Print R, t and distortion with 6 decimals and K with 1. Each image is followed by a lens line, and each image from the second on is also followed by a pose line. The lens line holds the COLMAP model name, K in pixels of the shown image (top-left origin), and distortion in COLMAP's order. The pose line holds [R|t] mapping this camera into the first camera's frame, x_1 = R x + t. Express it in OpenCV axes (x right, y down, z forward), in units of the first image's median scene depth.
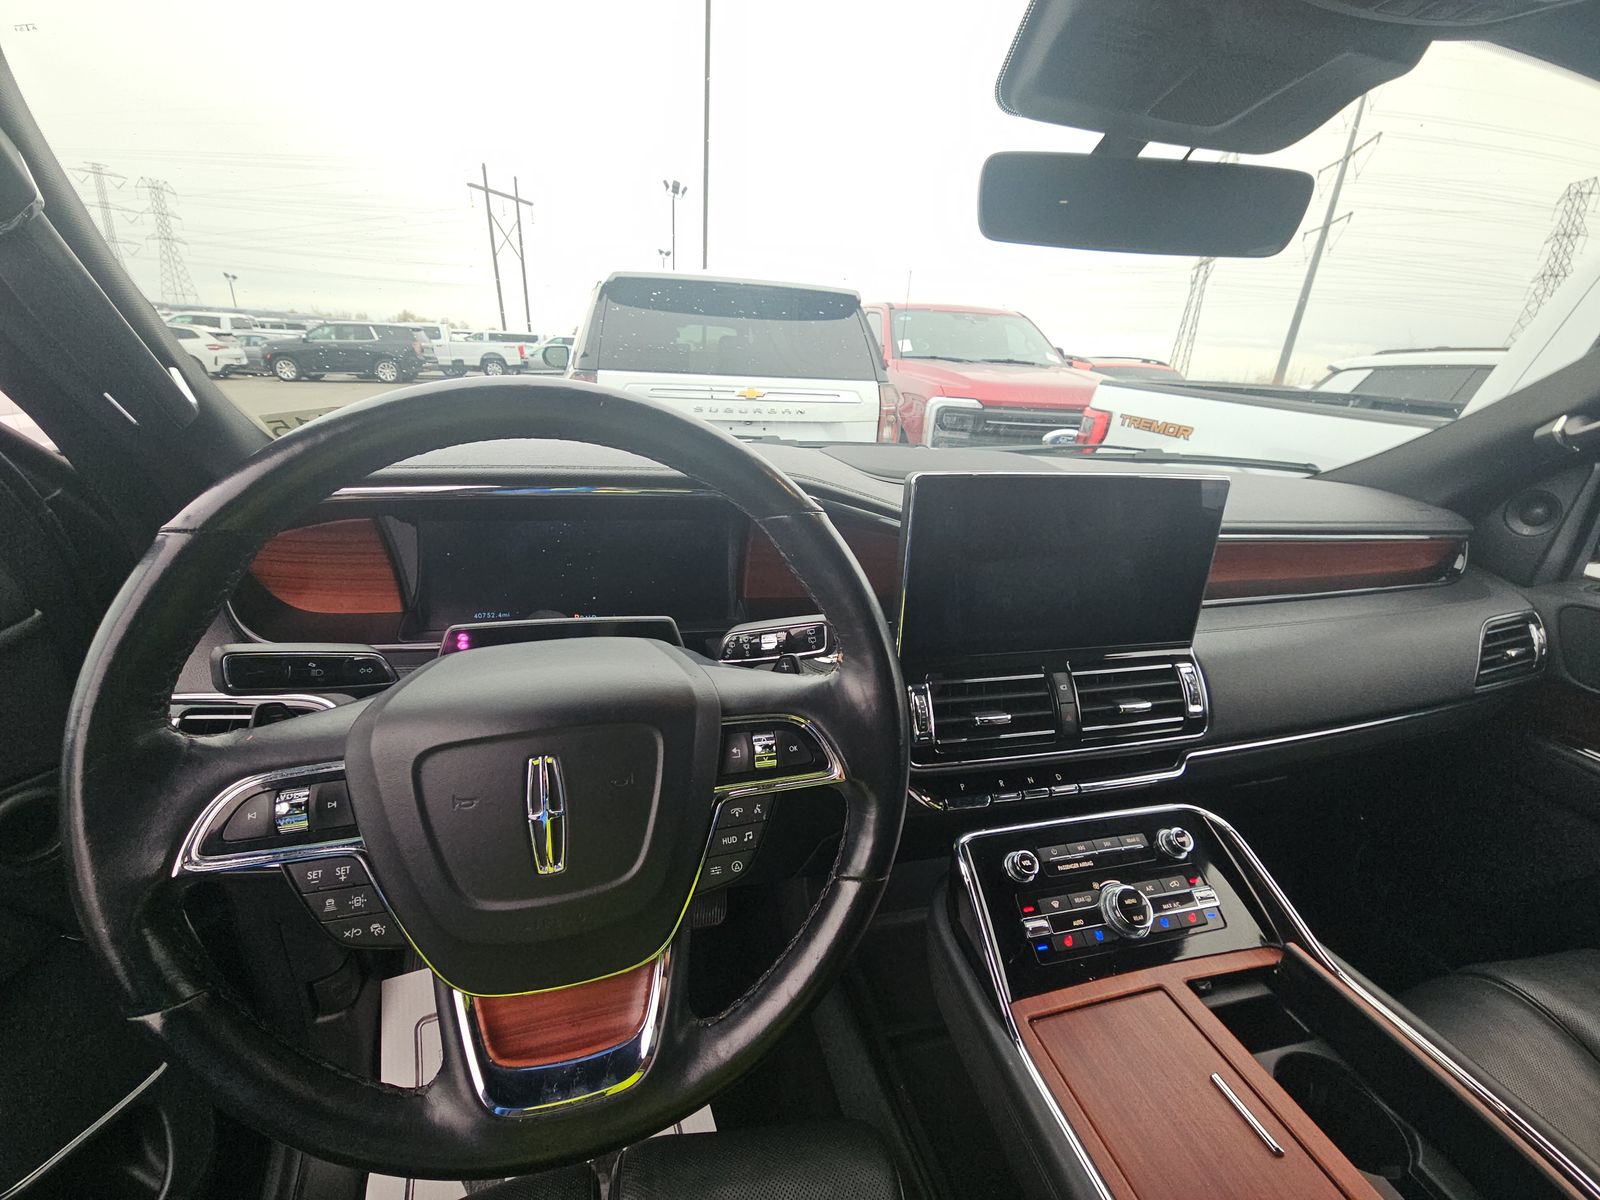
lens RADIAL K [[647.3, 0, 799.1], [0, 647.3, 605.2], [0, 0, 1]] dist [-0.004804, -0.000101]
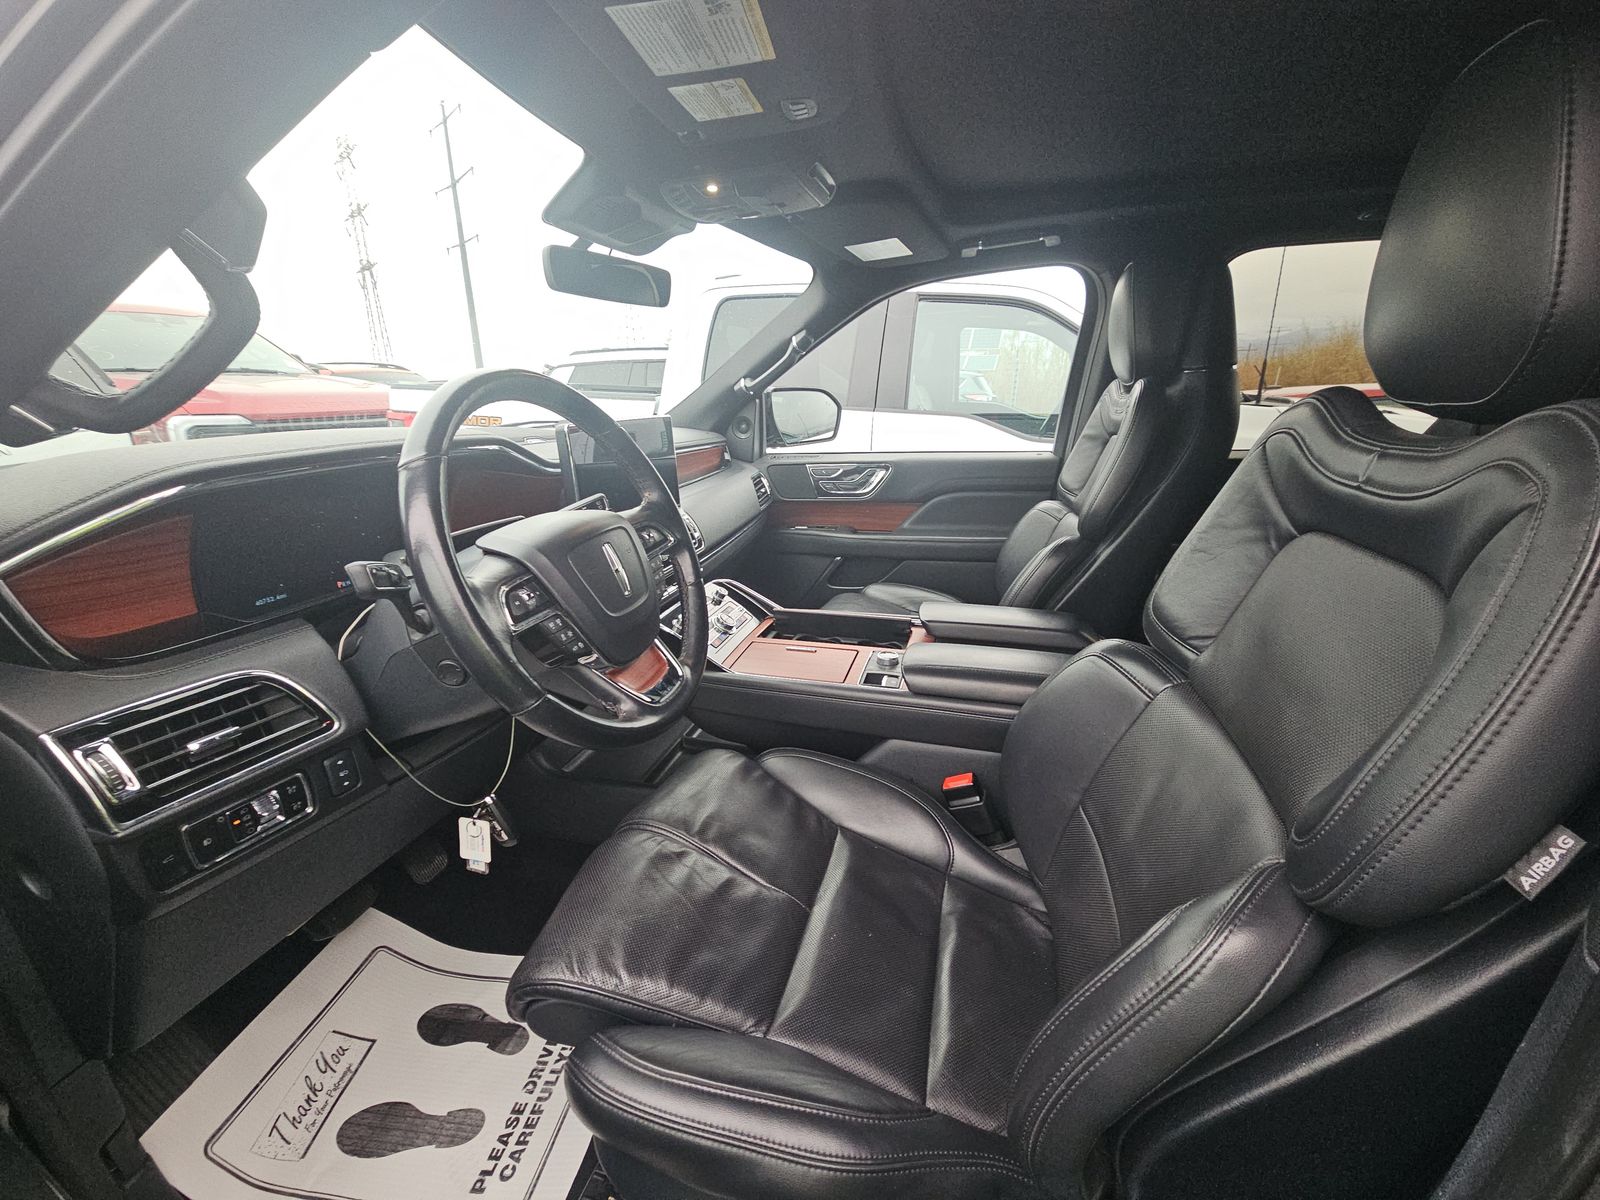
lens RADIAL K [[647.3, 0, 796.0], [0, 647.3, 588.6], [0, 0, 1]] dist [-0.004804, -0.000101]
pose [[0.500375, -0.307108, 0.809512, -0.612431], [0.330051, 0.932037, 0.149580, 0.086304], [-0.800432, 0.192334, 0.567729, -0.220704]]
